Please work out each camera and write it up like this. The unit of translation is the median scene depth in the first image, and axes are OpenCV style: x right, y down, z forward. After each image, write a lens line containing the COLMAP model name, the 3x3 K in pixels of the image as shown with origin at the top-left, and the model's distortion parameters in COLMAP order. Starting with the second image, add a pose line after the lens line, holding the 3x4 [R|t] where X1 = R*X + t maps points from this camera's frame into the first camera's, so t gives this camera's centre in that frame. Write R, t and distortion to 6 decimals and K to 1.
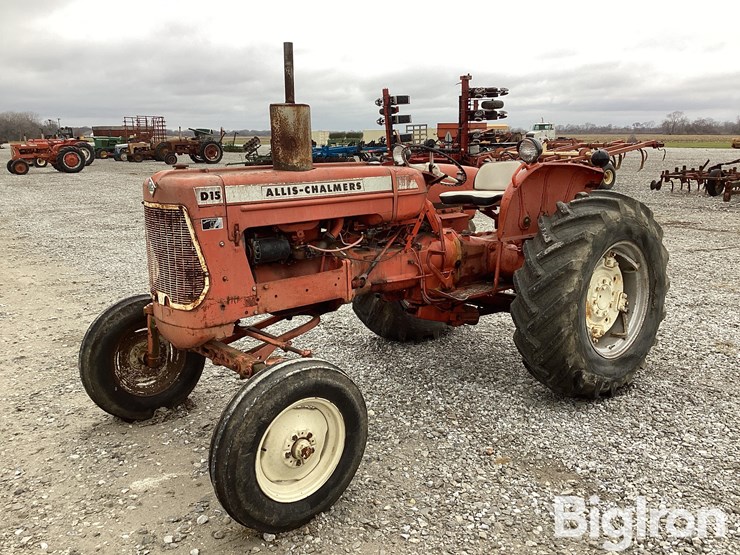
lens RADIAL K [[675.6, 0, 377.8], [0, 675.6, 275.1], [0, 0, 1]] dist [0.019605, 0.000000]
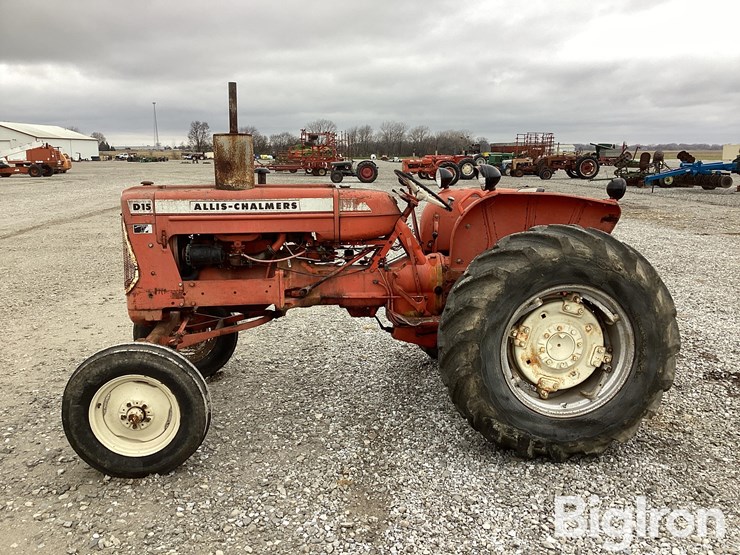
lens RADIAL K [[675.6, 0, 383.4], [0, 675.6, 273.1], [0, 0, 1]] dist [0.019605, 0.000000]
pose [[0.830863, 0.104113, -0.546651, 0.721466], [-0.117478, 0.993019, 0.010570, -0.051887], [0.543936, 0.055438, 0.837294, 0.160822]]
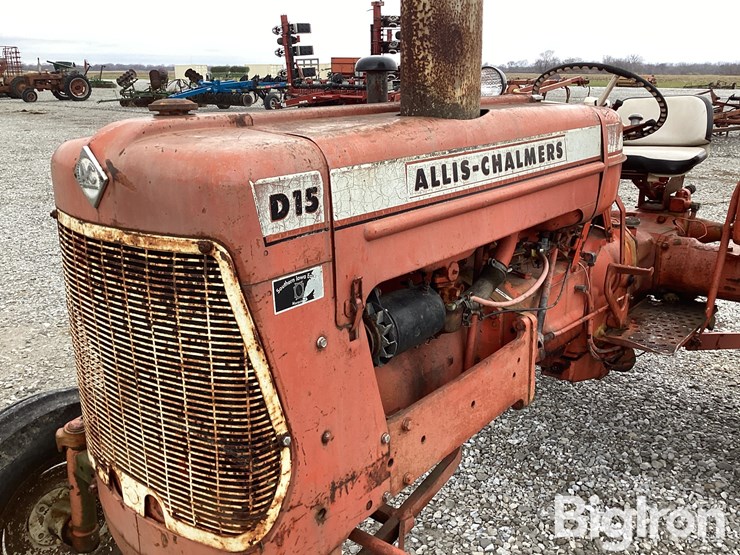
lens RADIAL K [[675.6, 0, 373.1], [0, 675.6, 274.8], [0, 0, 1]] dist [0.019605, 0.000000]
pose [[0.986116, -0.041821, 0.160704, -0.226089], [0.027699, 0.995634, 0.089136, -0.095445], [-0.163730, -0.083447, 0.982970, 0.586893]]
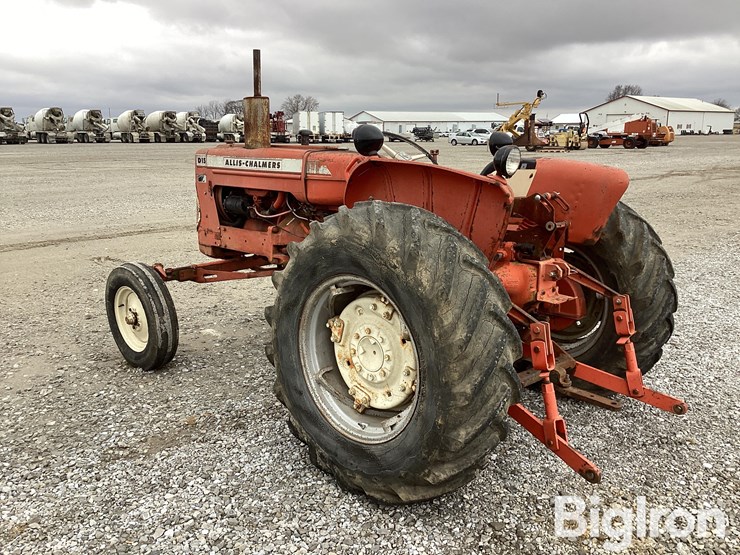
lens RADIAL K [[675.6, 0, 392.8], [0, 675.6, 273.3], [0, 0, 1]] dist [0.019605, 0.000000]
pose [[0.111779, 0.217997, -0.969527, 1.174661], [-0.201389, 0.960366, 0.192719, -0.220376], [0.973113, 0.173710, 0.151251, 1.063795]]
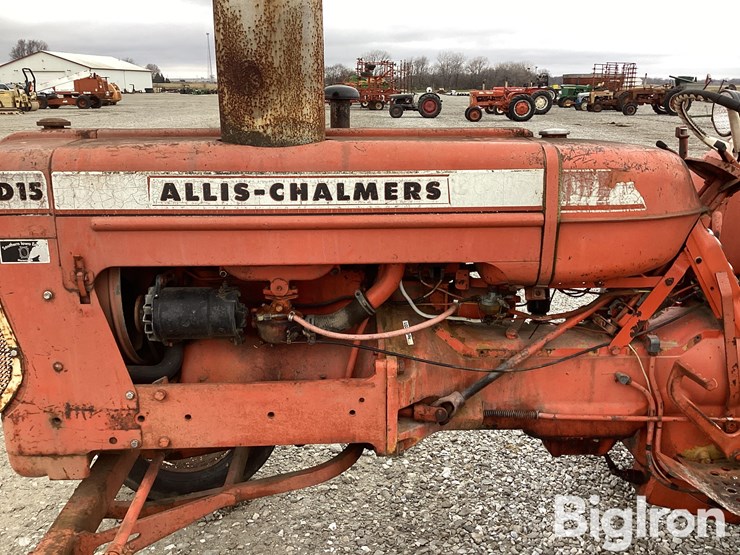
lens RADIAL K [[675.6, 0, 376.1], [0, 675.6, 274.3], [0, 0, 1]] dist [0.019605, 0.000000]
pose [[0.779350, 0.177229, -0.601002, 0.196673], [-0.134754, 0.984128, 0.115467, -0.126869], [0.611928, -0.009002, 0.790862, 0.674019]]
